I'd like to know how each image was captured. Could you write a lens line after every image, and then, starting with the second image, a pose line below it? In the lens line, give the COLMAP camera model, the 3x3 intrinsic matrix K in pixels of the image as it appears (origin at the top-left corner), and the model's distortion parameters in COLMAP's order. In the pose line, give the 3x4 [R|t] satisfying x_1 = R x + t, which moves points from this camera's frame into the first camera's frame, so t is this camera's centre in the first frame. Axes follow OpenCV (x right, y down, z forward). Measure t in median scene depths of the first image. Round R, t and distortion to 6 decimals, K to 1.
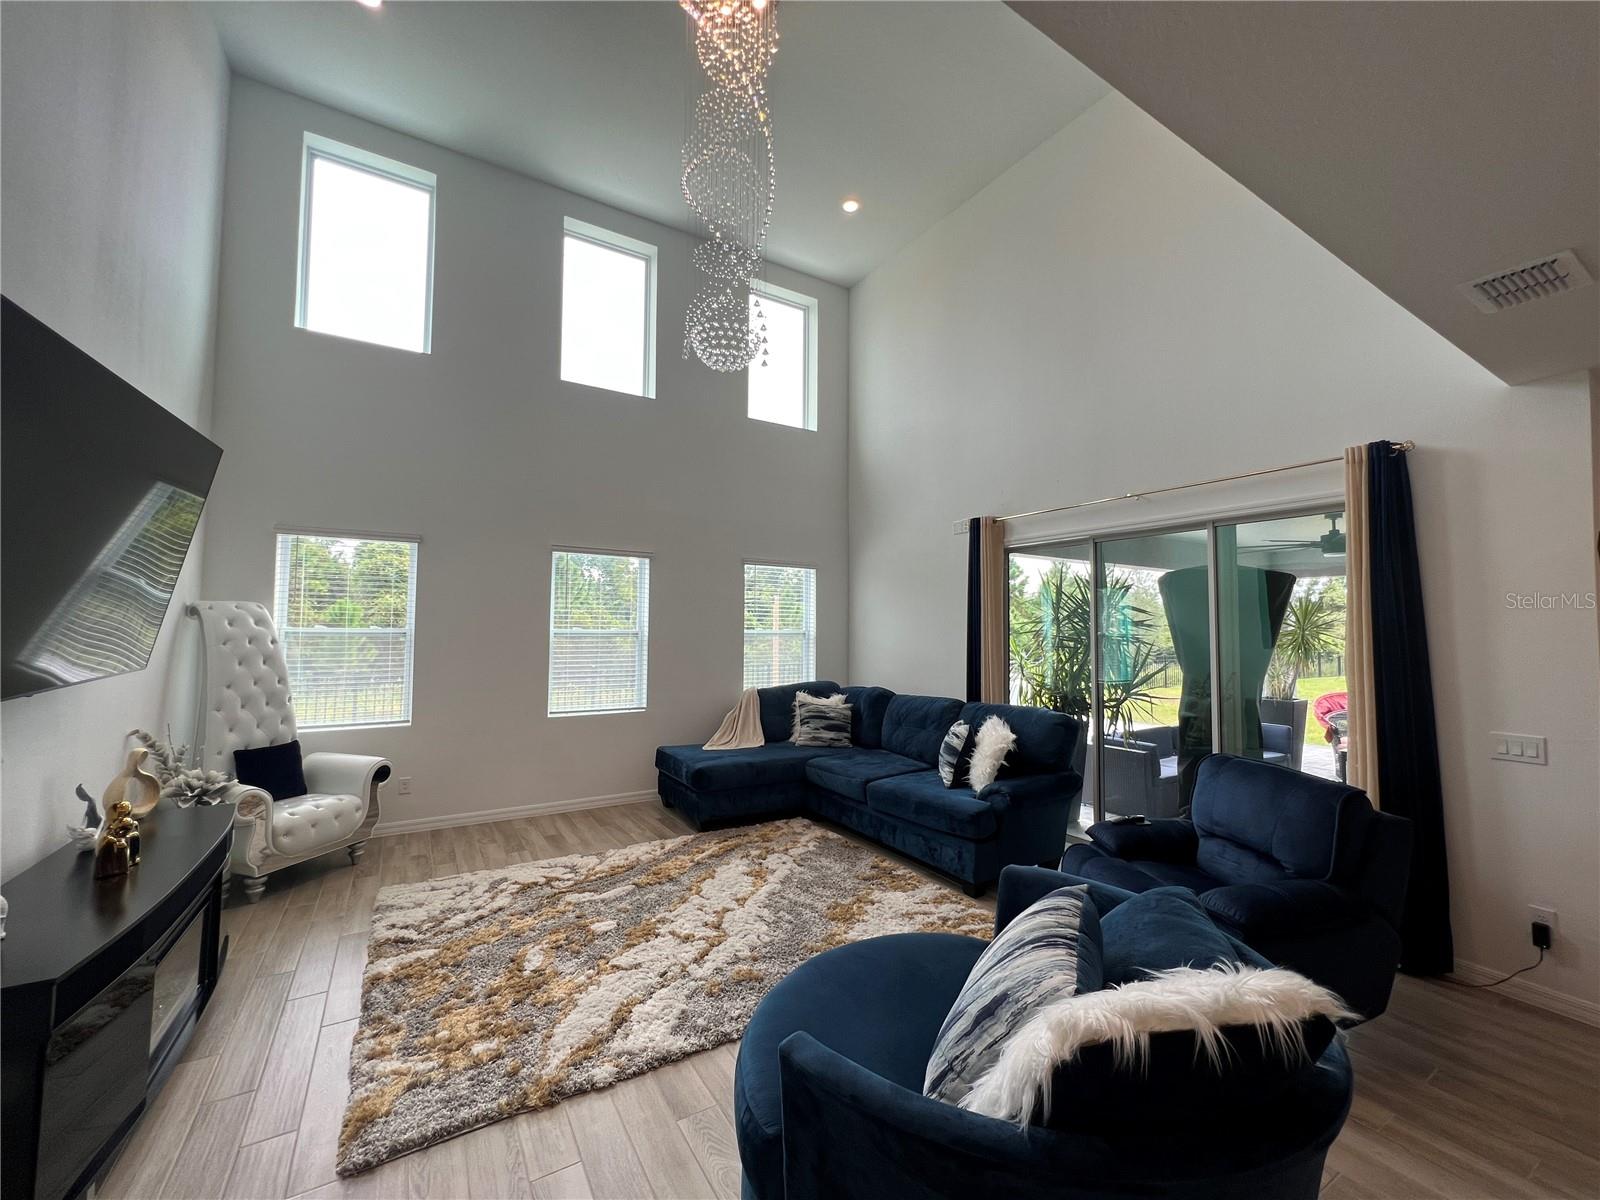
lens RADIAL K [[633.1, 0, 799.0], [0, 633.1, 600.7], [0, 0, 1]] dist [-0.001104, 0.000116]
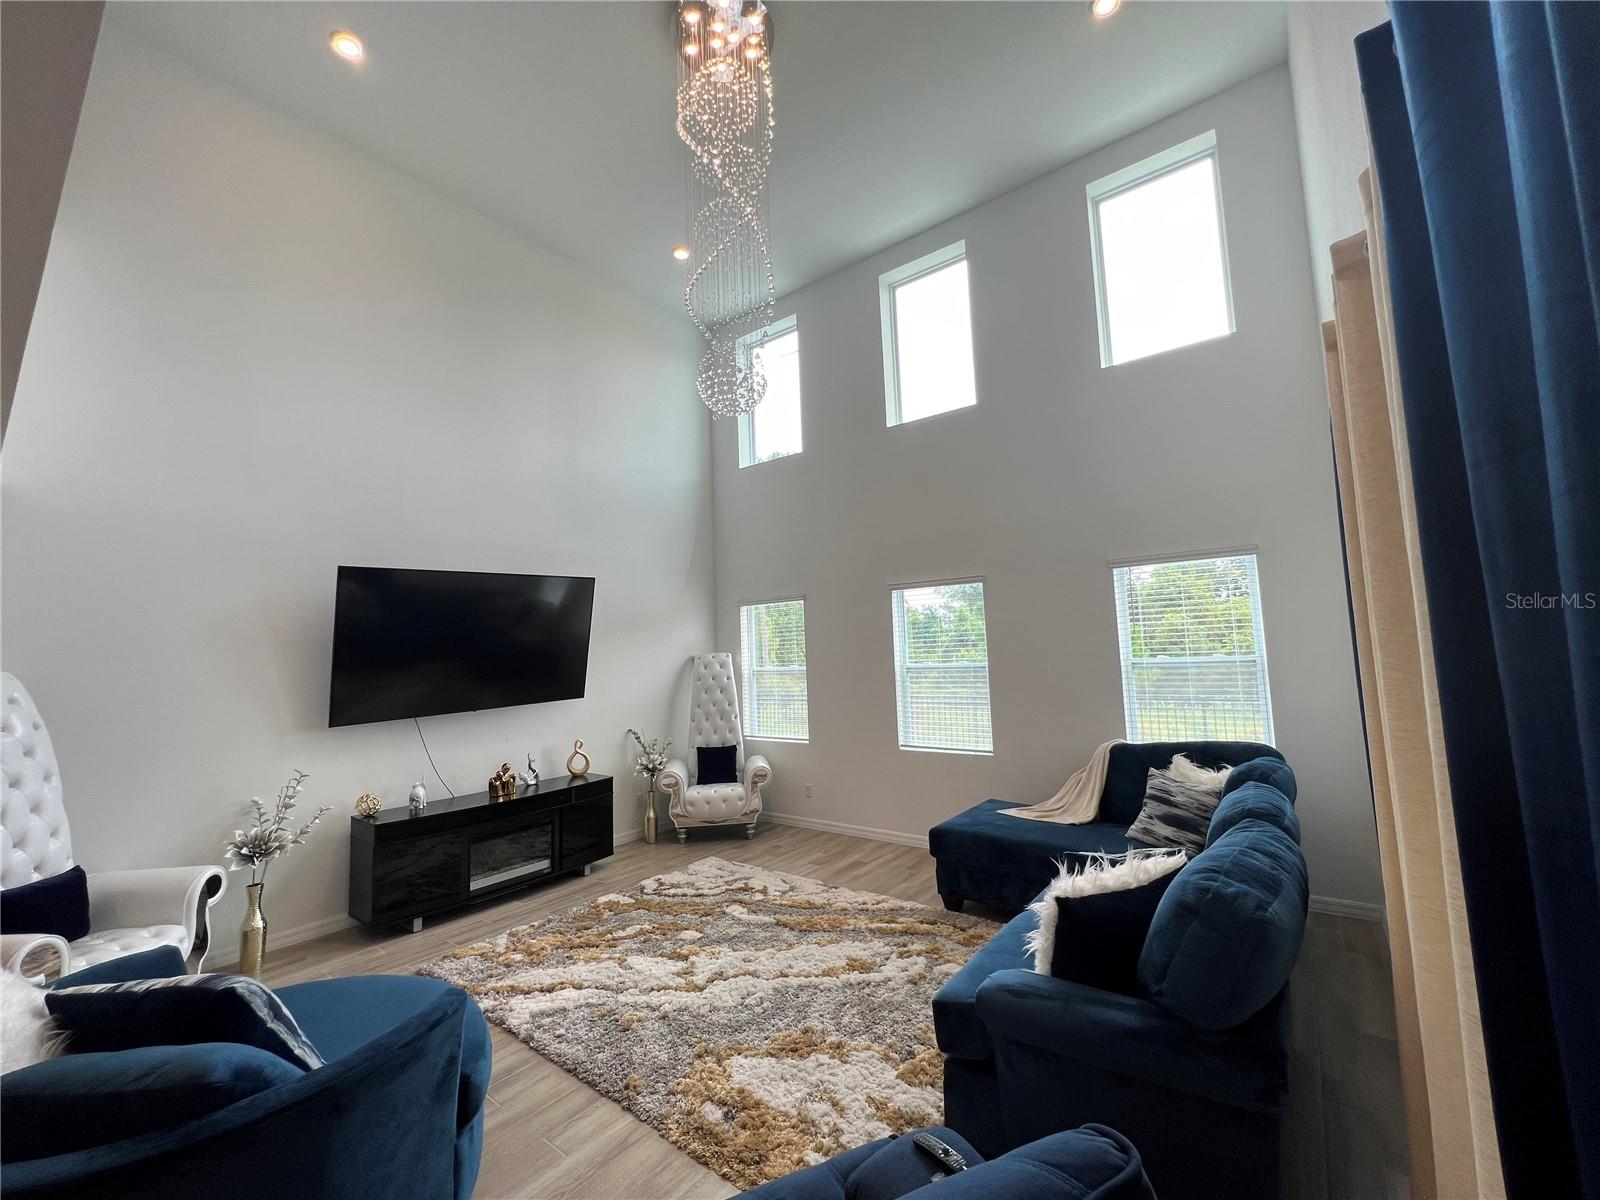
lens RADIAL K [[639.9, 0, 797.6], [0, 639.9, 597.4], [0, 0, 1]] dist [-0.003994, -0.000159]
pose [[0.367705, -0.103845, -0.924126, 0.733517], [0.080185, 0.993585, -0.079744, 0.008089], [0.926479, -0.044779, 0.373673, 0.625241]]
